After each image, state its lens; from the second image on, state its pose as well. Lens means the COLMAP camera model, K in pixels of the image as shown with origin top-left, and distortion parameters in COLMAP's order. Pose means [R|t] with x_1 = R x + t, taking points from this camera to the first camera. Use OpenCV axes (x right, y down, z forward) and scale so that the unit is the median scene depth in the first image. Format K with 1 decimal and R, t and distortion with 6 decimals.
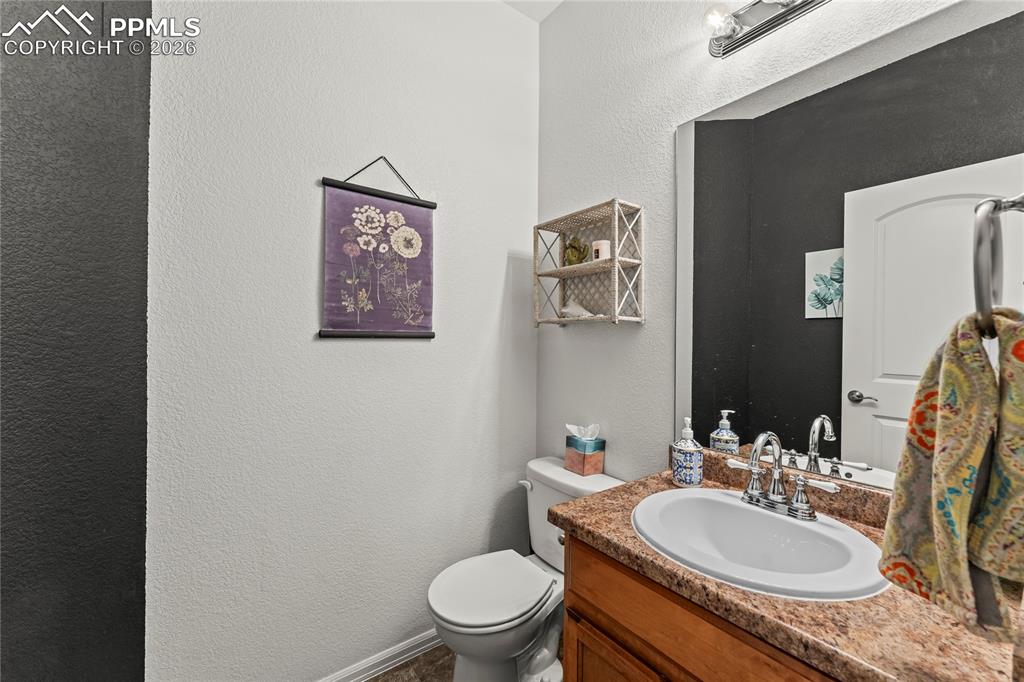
lens RADIAL K [[410.4, 0, 515.4], [0, 410.4, 335.5], [0, 0, 1]] dist [0.004320, -0.000575]
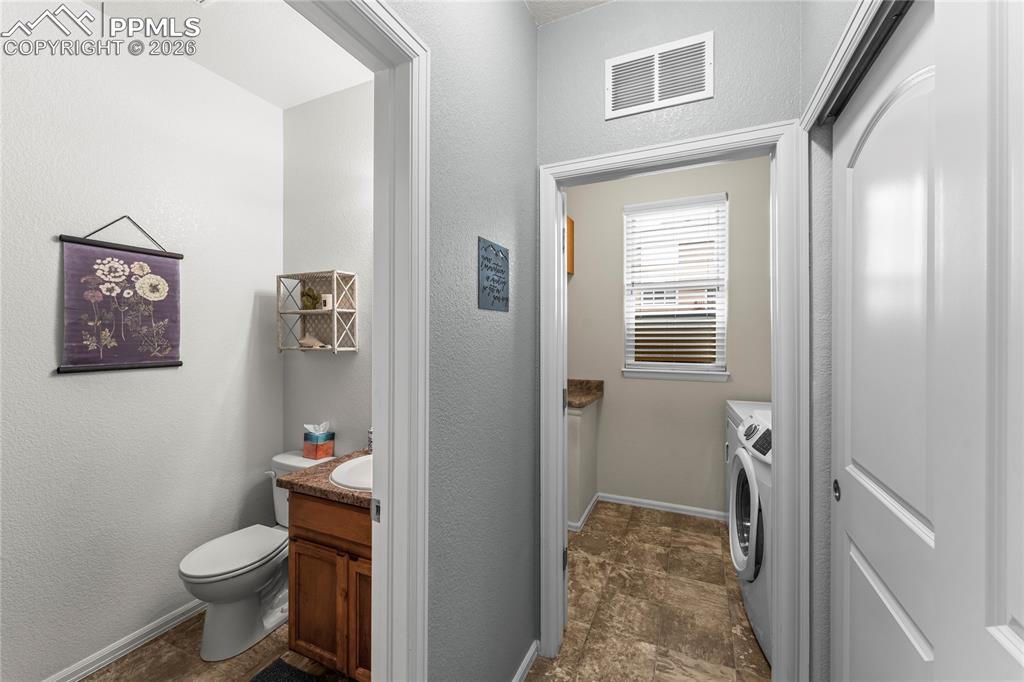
lens RADIAL K [[410.4, 0, 505.9], [0, 410.4, 334.3], [0, 0, 1]] dist [0.004320, -0.000575]
pose [[0.882892, -0.008624, 0.469496, 0.084016], [0.005268, 0.999950, 0.008461, -0.100788], [-0.469546, -0.004997, 0.882894, -0.568630]]
